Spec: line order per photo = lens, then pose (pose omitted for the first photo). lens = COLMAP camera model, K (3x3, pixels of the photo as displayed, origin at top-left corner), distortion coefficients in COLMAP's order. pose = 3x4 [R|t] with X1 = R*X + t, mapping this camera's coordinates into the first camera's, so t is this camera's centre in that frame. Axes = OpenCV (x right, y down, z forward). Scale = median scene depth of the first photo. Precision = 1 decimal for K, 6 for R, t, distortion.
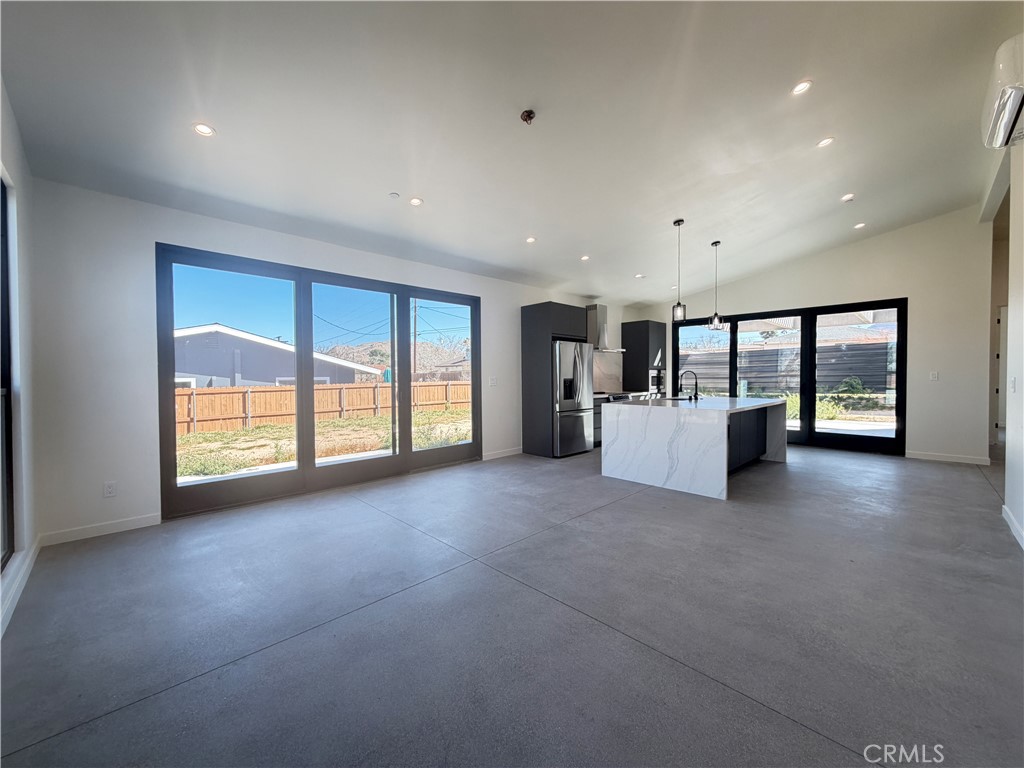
lens RADIAL K [[405.8, 0, 507.0], [0, 405.8, 386.1], [0, 0, 1]] dist [-0.000558, -0.000325]
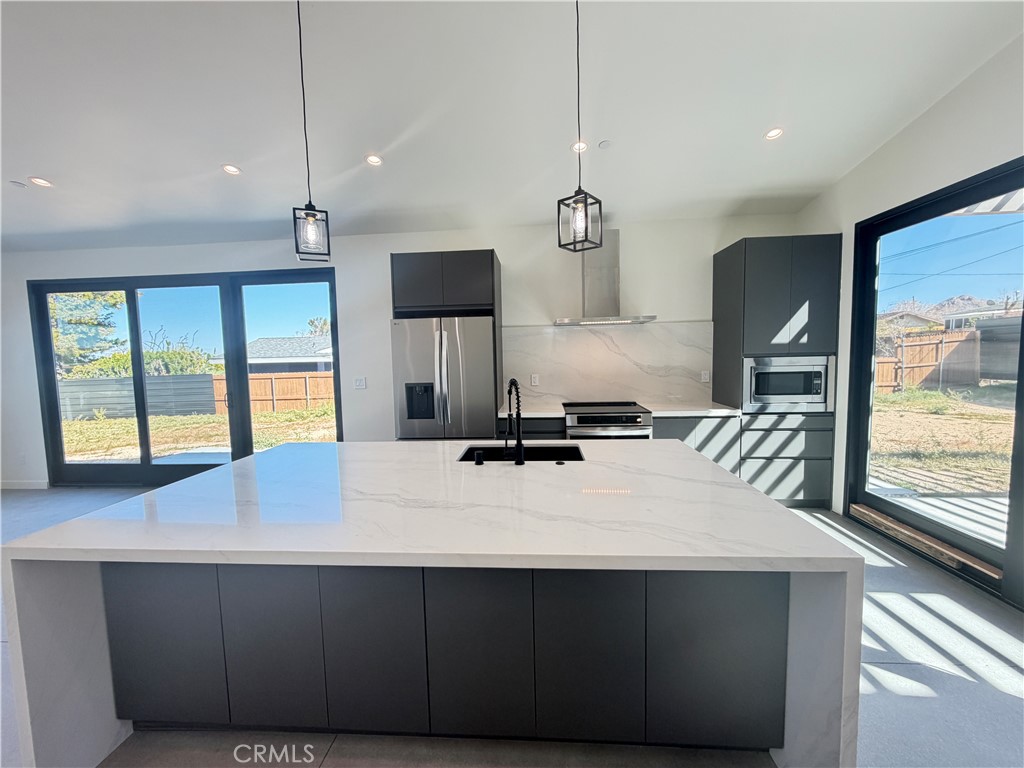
lens RADIAL K [[405.8, 0, 508.8], [0, 405.8, 385.2], [0, 0, 1]] dist [-0.000558, -0.000325]
pose [[0.669373, 0.047876, -0.741382, 0.486583], [0.002532, 0.997769, 0.066719, -0.039359], [0.742922, -0.046537, 0.667758, 0.520072]]
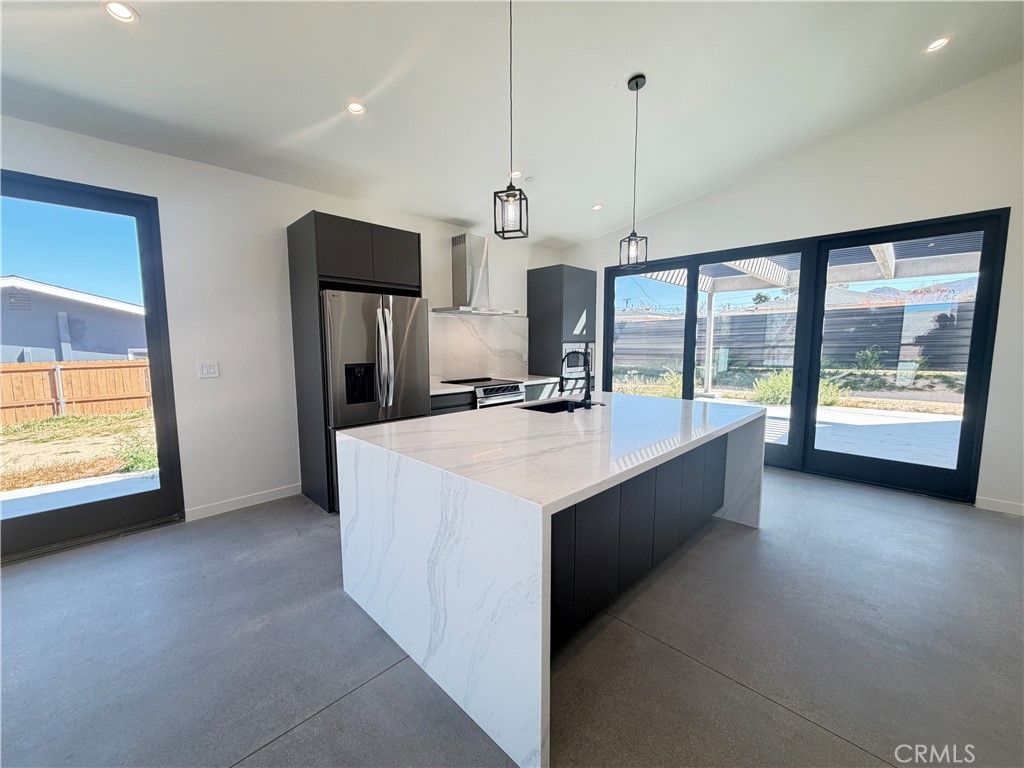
lens RADIAL K [[405.8, 0, 508.2], [0, 405.8, 385.0], [0, 0, 1]] dist [-0.000558, -0.000325]
pose [[0.999834, 0.000326, 0.018198, 0.244712], [-0.001772, 0.996833, 0.079499, -0.024228], [-0.018114, -0.079518, 0.996669, 0.344670]]
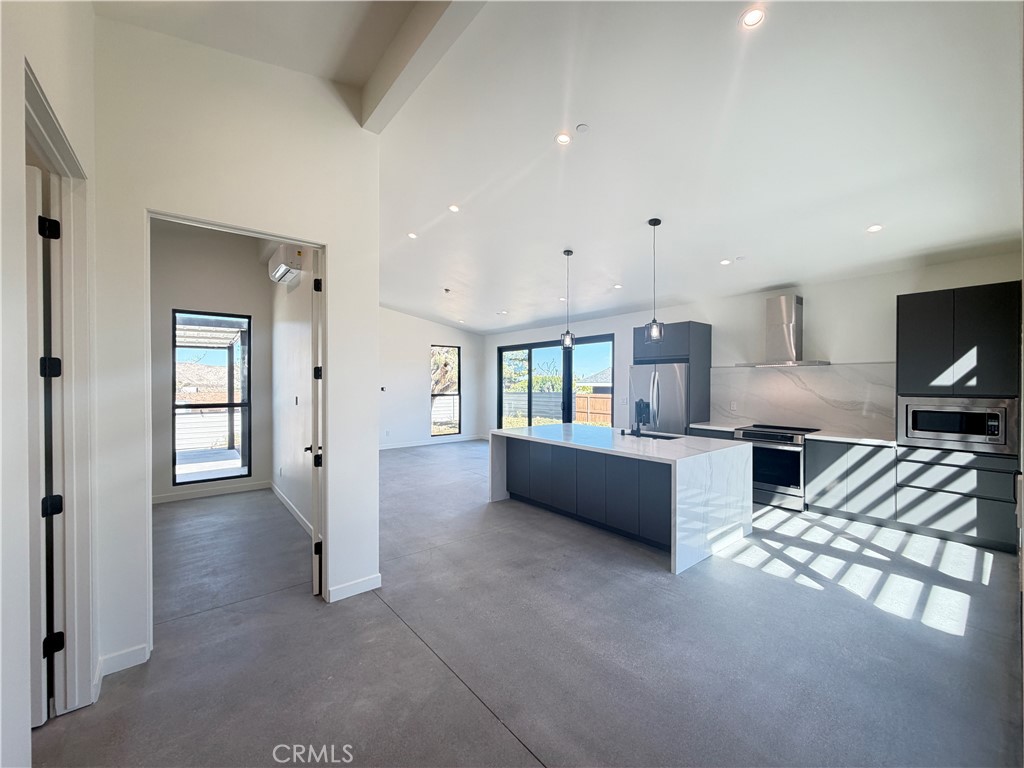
lens RADIAL K [[405.8, 0, 508.9], [0, 405.8, 385.6], [0, 0, 1]] dist [-0.000558, -0.000325]
pose [[-0.095384, 0.013701, -0.995346, 0.856914], [-0.023144, 0.999604, 0.015977, -0.049093], [0.995171, 0.024560, -0.095029, 0.562804]]
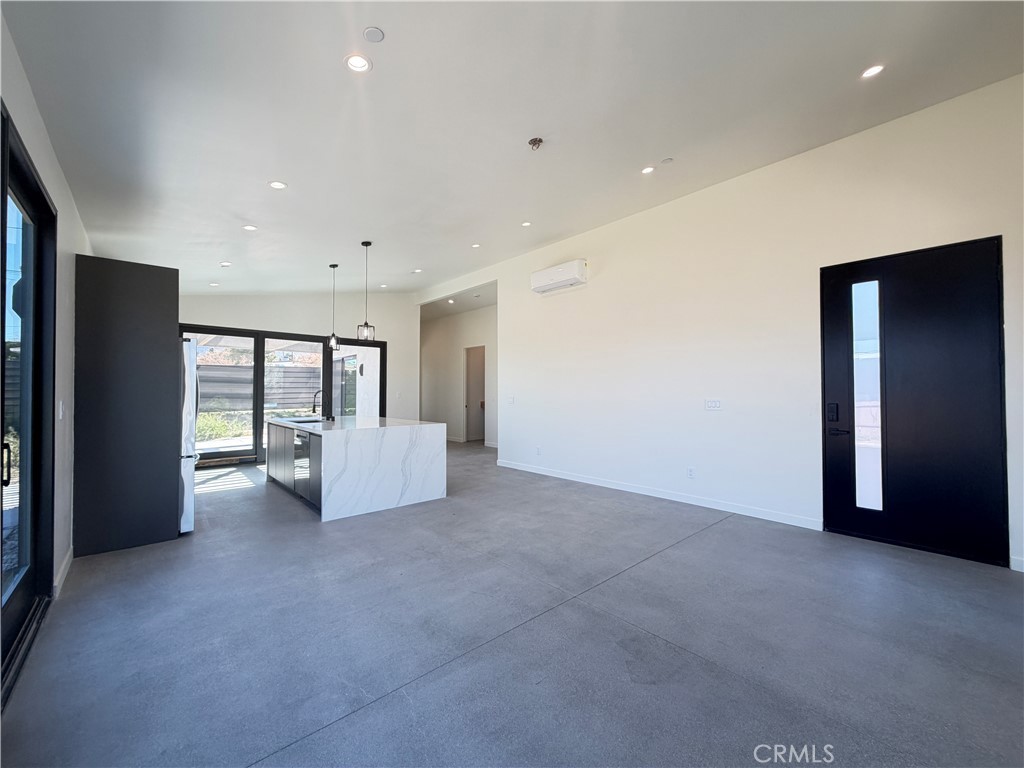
lens RADIAL K [[405.8, 0, 512.6], [0, 405.8, 387.1], [0, 0, 1]] dist [-0.000558, -0.000325]
pose [[0.029690, 0.018877, 0.999381, -0.331963], [0.024325, 0.999512, -0.019602, -0.011085], [-0.999263, 0.024892, 0.029216, 0.362955]]
